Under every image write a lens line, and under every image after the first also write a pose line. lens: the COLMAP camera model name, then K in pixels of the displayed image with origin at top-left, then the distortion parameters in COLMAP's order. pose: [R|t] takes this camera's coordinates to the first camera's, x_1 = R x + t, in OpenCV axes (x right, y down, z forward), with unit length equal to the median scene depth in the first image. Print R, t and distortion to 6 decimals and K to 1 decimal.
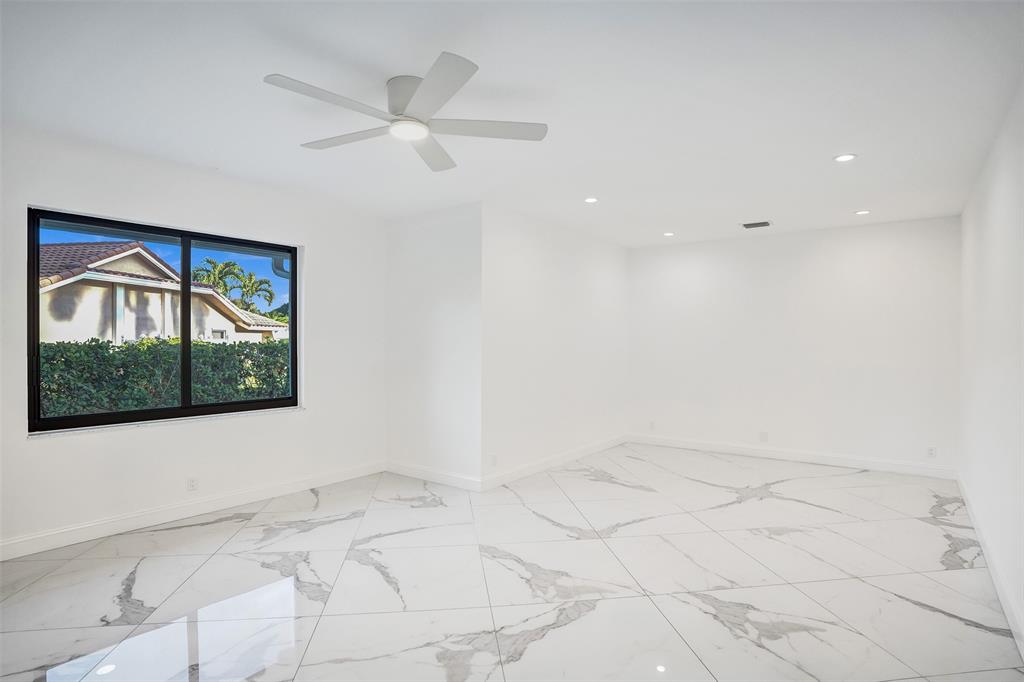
lens RADIAL K [[535.6, 0, 512.0], [0, 535.6, 341.0], [0, 0, 1]] dist [-0.093281, 0.044180]
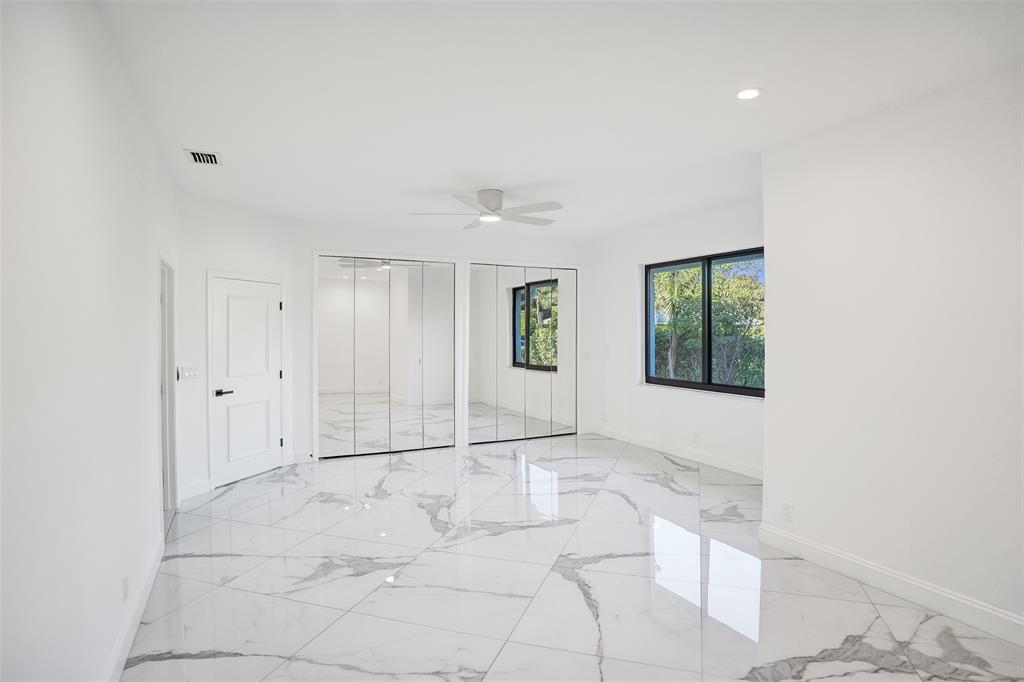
lens RADIAL K [[535.6, 0, 512.0], [0, 535.6, 341.0], [0, 0, 1]] dist [-0.093281, 0.044180]
pose [[-0.436277, 0.018308, -0.899626, 0.962564], [0.006668, 0.999831, 0.017113, -0.013494], [0.899788, 0.001467, -0.436326, 1.302179]]
